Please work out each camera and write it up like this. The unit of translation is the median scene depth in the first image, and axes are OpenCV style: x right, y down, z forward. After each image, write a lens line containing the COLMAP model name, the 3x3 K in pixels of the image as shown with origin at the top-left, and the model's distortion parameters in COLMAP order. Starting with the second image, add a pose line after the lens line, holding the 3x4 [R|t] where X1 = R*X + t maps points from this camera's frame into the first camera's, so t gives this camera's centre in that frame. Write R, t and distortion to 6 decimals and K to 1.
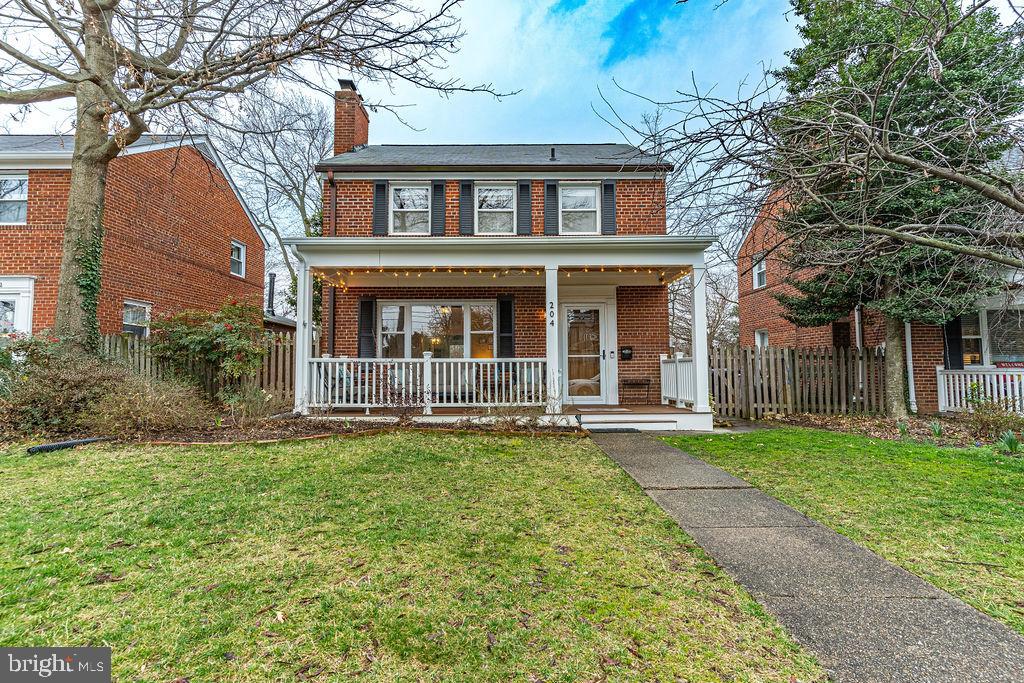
lens RADIAL K [[506.3, 0, 511.6], [0, 506.3, 343.0], [0, 0, 1]] dist [0.035035, 0.000460]
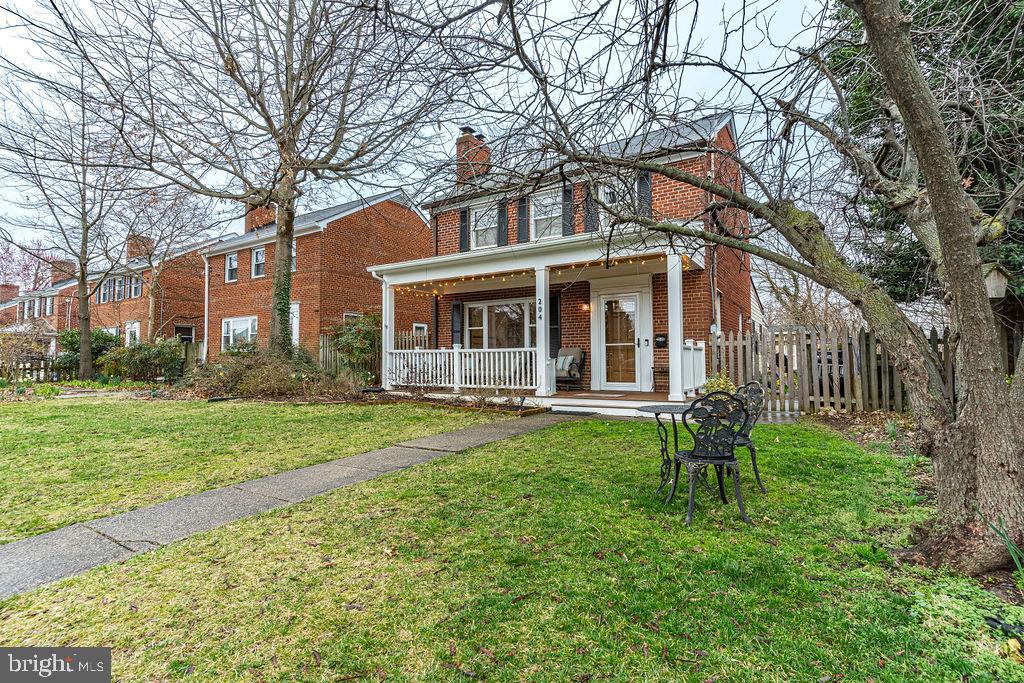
lens RADIAL K [[506.3, 0, 513.8], [0, 506.3, 338.1], [0, 0, 1]] dist [0.035035, 0.000460]
pose [[0.842018, -0.023461, -0.538940, 0.539474], [0.031840, 0.999474, 0.006236, -0.001043], [0.538510, -0.022411, 0.842321, 0.002385]]
